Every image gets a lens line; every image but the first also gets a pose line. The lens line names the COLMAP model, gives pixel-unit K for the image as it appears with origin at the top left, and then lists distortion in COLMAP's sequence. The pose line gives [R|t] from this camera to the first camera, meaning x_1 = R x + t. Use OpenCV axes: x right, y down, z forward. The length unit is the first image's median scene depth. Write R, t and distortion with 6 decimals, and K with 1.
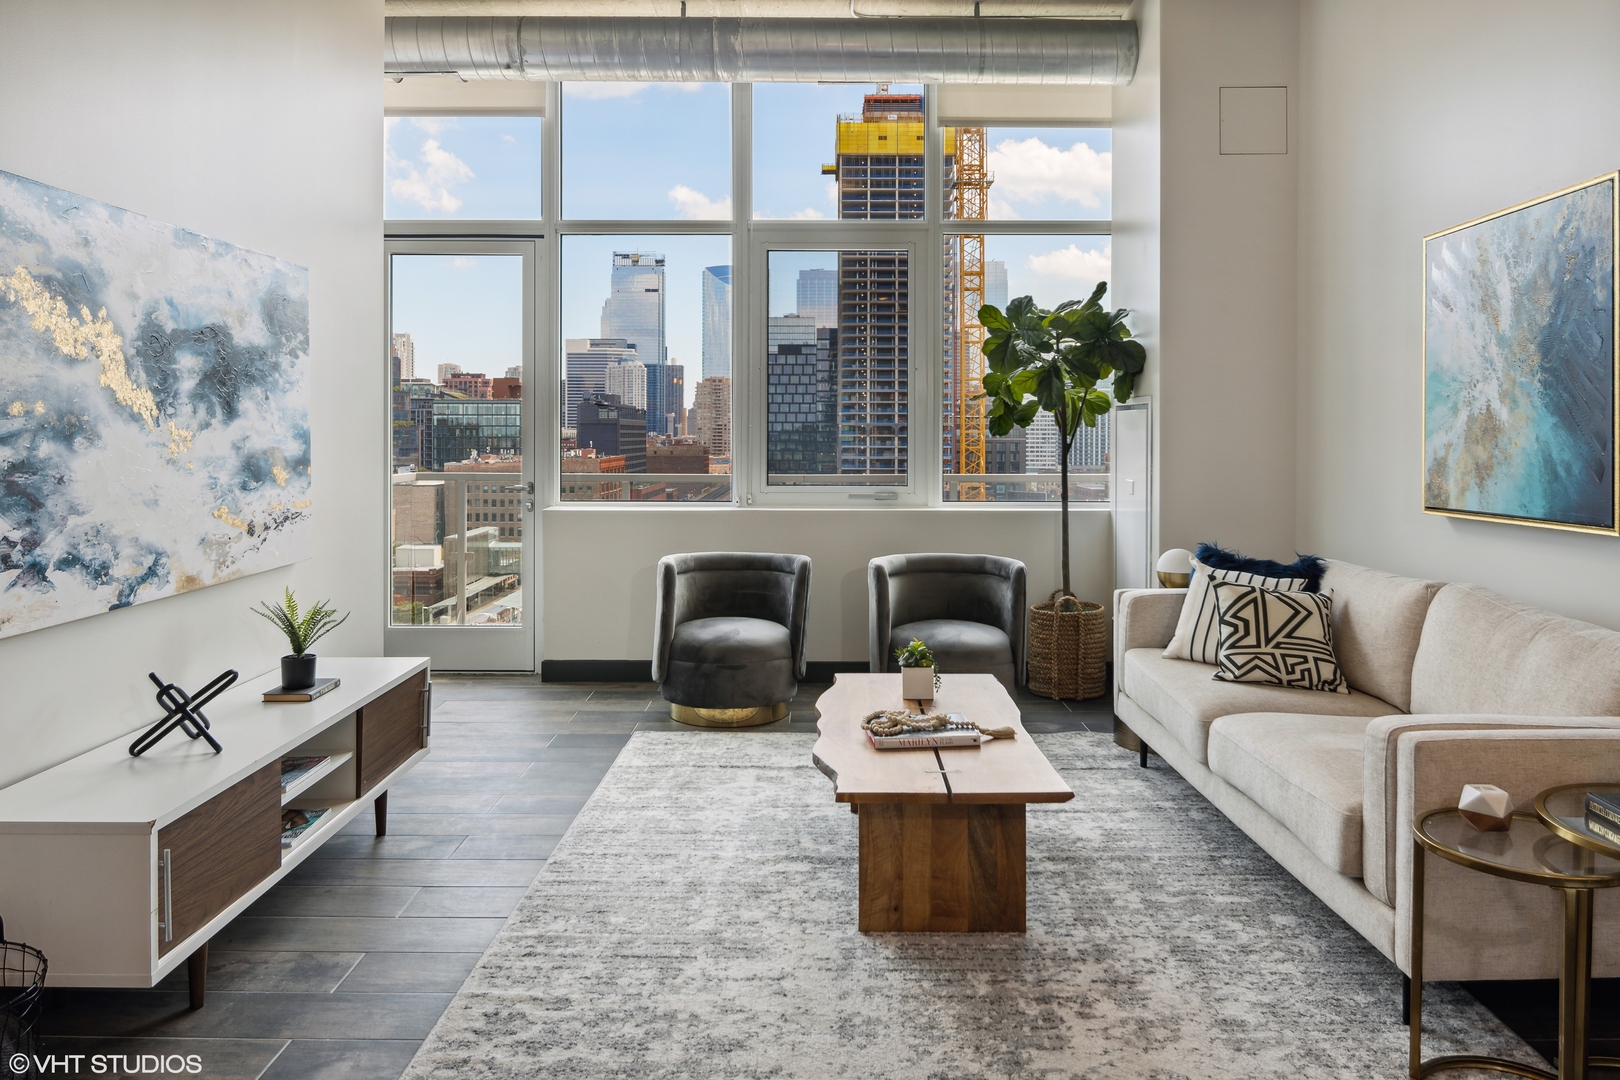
lens RADIAL K [[1110.1, 0, 817.8], [0, 1110.1, 440.0], [0, 0, 1]] dist [-0.003587, -0.013535]
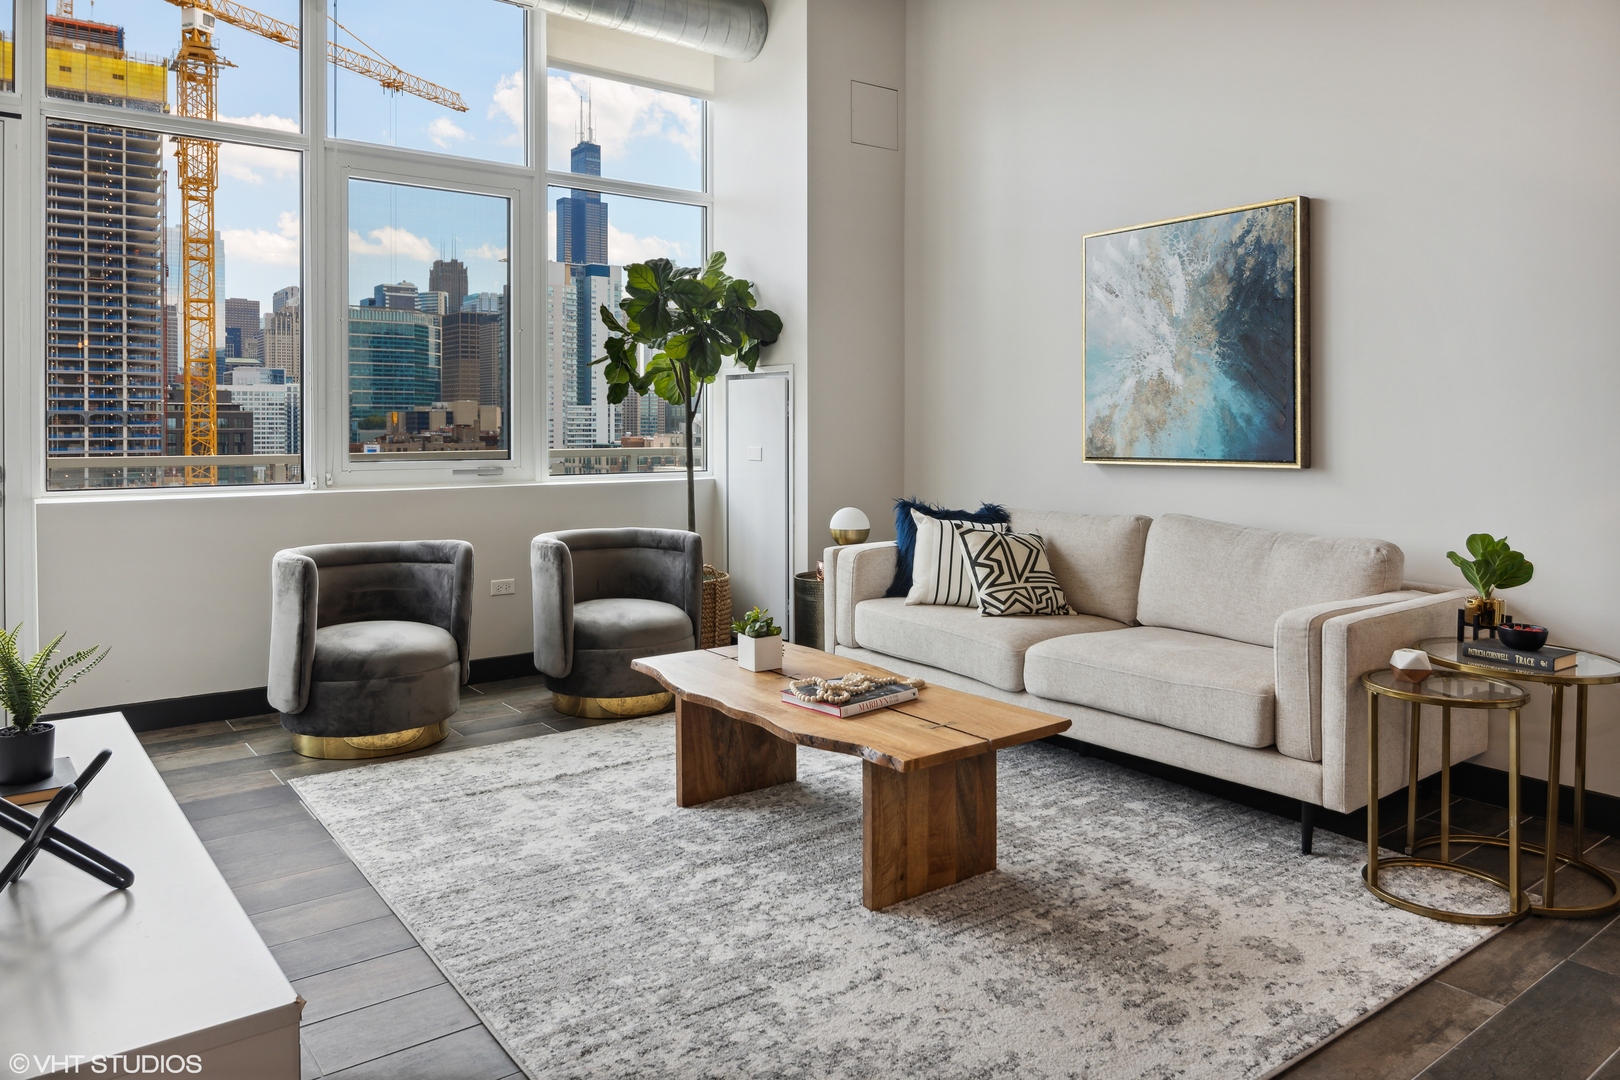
lens RADIAL K [[1110.1, 0, 801.5], [0, 1110.1, 435.2], [0, 0, 1]] dist [-0.003587, -0.013535]
pose [[0.795348, -0.008389, 0.606095, -0.465275], [0.005165, 0.999962, 0.007063, 0.027501], [-0.606131, -0.002487, 0.795361, 0.236200]]
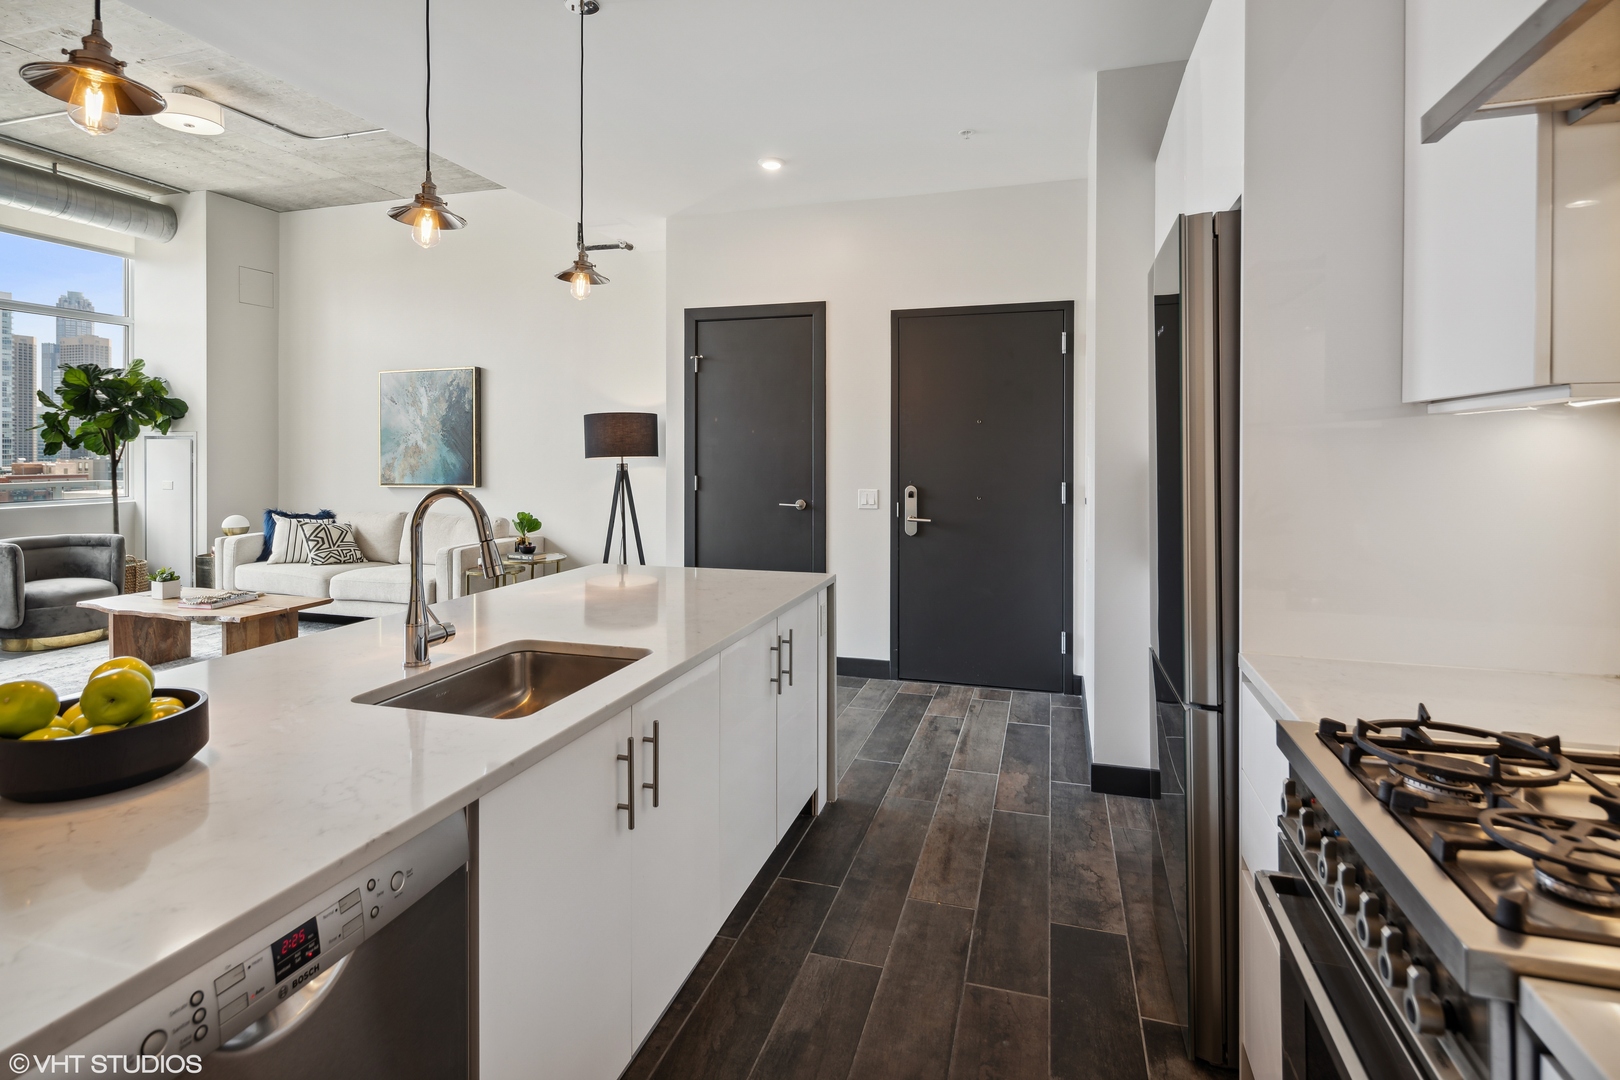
lens RADIAL K [[792.0, 0, 810.7], [0, 792.0, 453.4], [0, 0, 1]] dist [0.000511, -0.002094]
pose [[0.284929, -0.003778, 0.958541, -0.885280], [0.003622, 0.999989, 0.002865, -0.007834], [-0.958542, 0.002656, 0.284939, -0.407217]]
